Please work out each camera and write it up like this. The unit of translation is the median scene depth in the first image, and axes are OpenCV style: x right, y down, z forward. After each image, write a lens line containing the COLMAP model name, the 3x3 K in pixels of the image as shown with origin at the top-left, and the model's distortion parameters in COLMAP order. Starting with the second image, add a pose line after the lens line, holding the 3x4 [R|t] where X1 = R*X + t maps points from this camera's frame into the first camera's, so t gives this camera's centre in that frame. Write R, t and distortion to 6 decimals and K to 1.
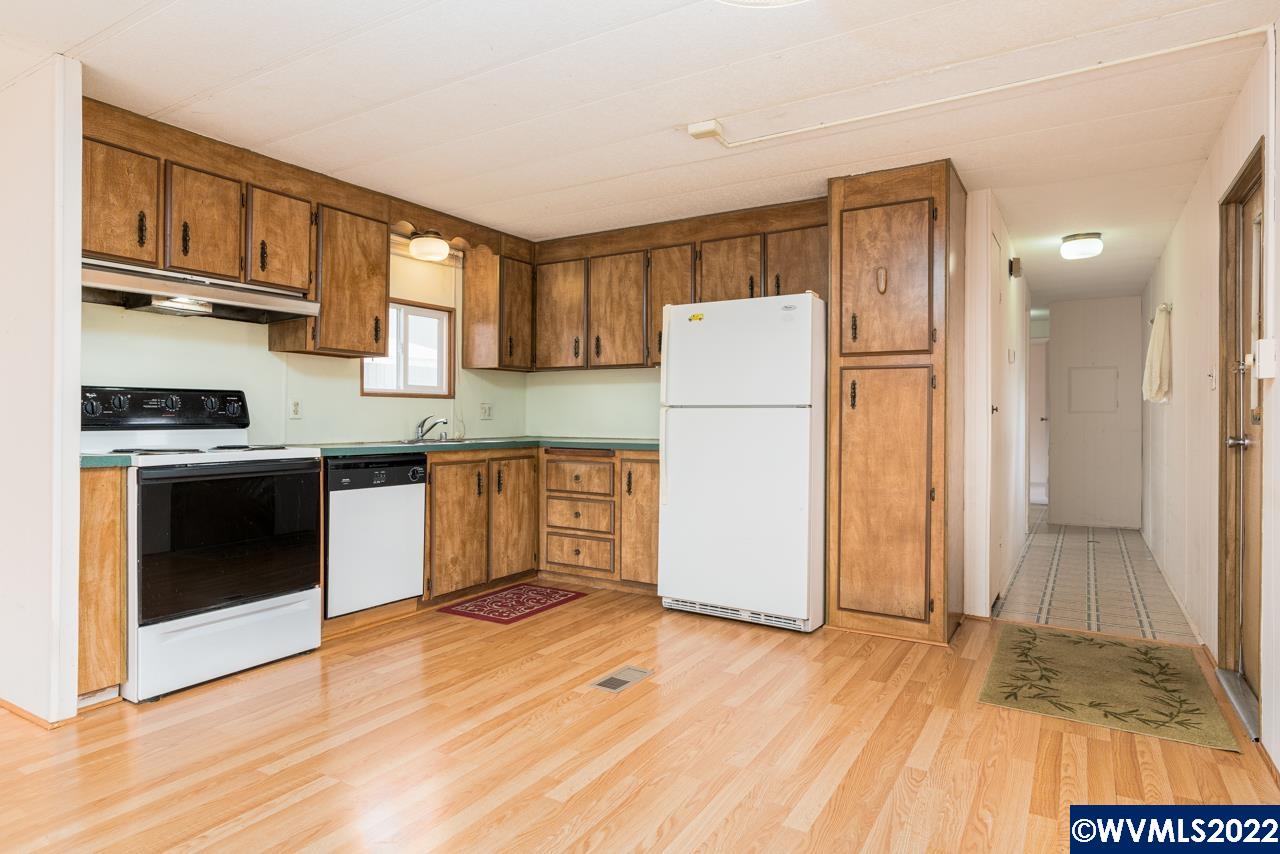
lens RADIAL K [[736.5, 0, 638.2], [0, 736.5, 423.9], [0, 0, 1]] dist [-0.005041, 0.004206]
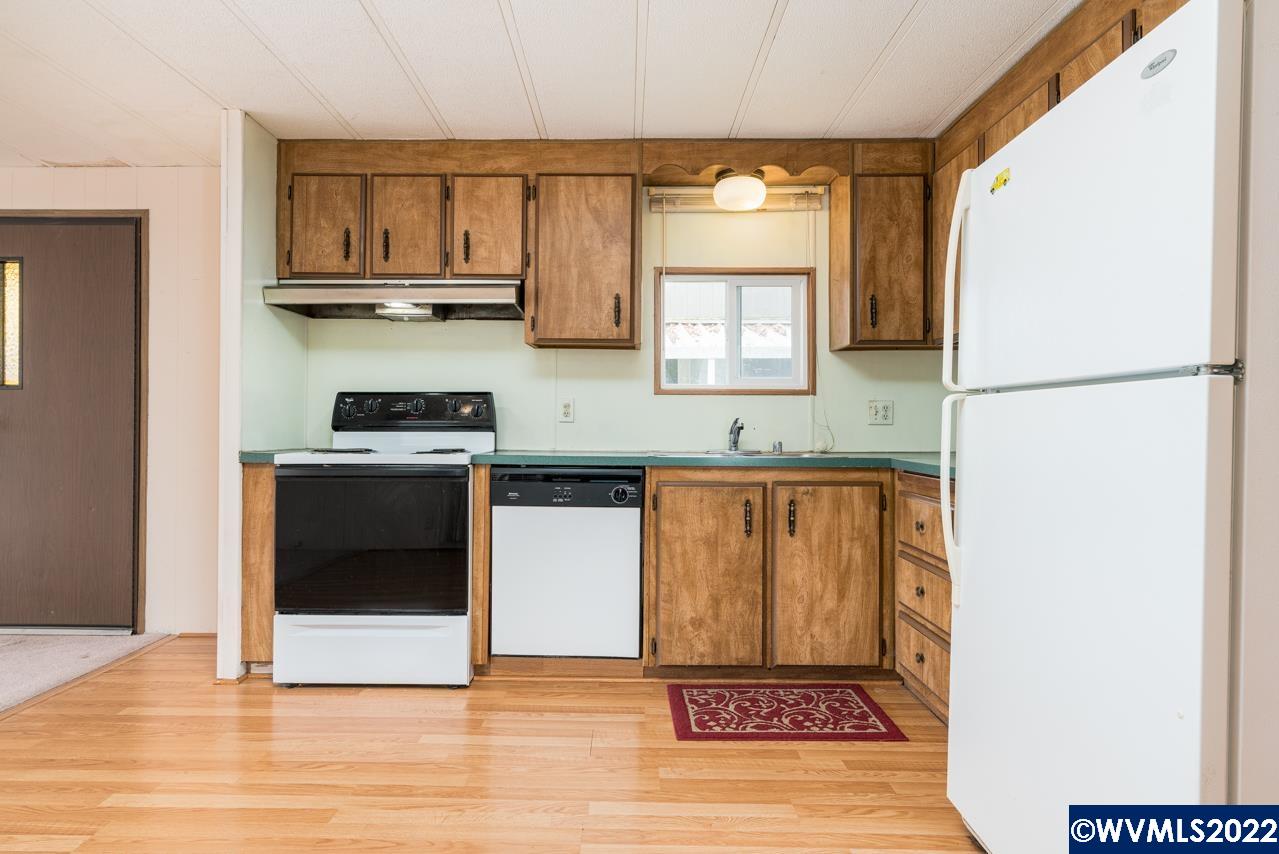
lens RADIAL K [[735.9, 0, 638.8], [0, 735.9, 421.3], [0, 0, 1]] dist [-0.005041, 0.004206]
pose [[0.500600, -0.005100, -0.865664, 0.361117], [-0.010406, 0.999875, -0.011909, 0.002068], [0.865616, 0.014970, 0.500484, 0.642100]]
